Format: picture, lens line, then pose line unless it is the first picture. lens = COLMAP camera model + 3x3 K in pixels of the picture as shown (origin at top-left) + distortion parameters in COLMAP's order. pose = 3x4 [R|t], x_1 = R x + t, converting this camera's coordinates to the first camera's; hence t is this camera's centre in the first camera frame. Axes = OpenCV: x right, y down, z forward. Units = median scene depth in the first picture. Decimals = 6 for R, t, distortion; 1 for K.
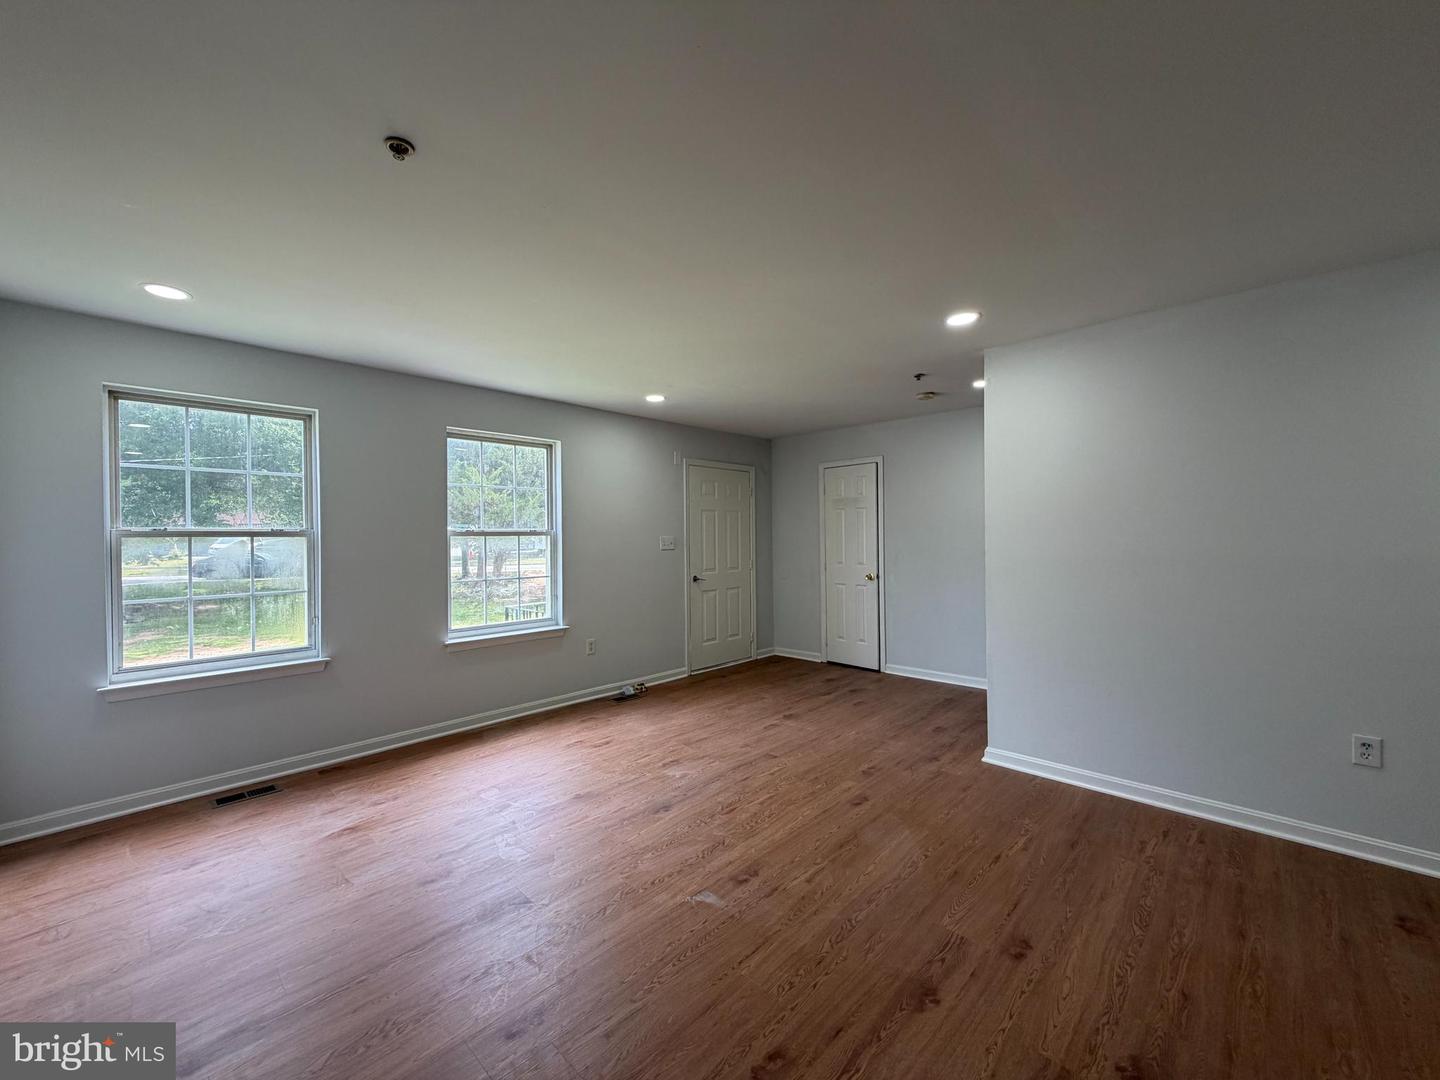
lens RADIAL K [[572.9, 0, 716.3], [0, 572.9, 540.4], [0, 0, 1]] dist [-0.001359, -0.000193]
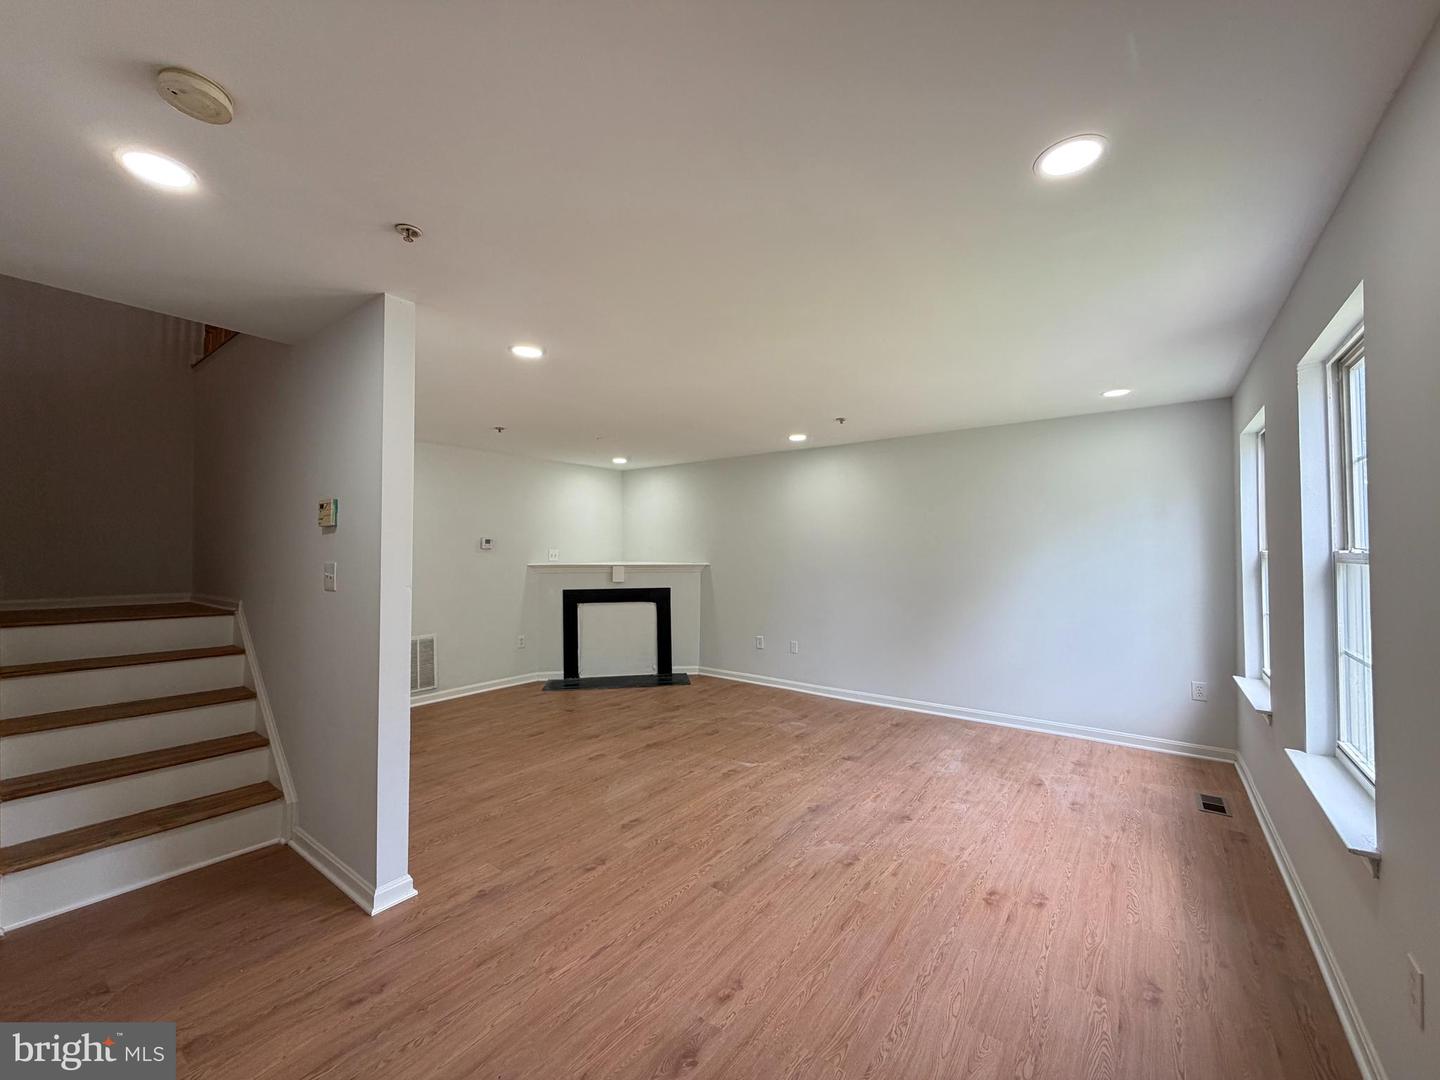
lens RADIAL K [[572.9, 0, 716.3], [0, 572.9, 540.4], [0, 0, 1]] dist [-0.001359, -0.000193]
pose [[-0.992595, 0.007071, -0.121262, 0.206686], [0.008960, 0.999847, -0.015036, -0.031143], [0.121137, -0.016011, -0.992507, 1.918401]]
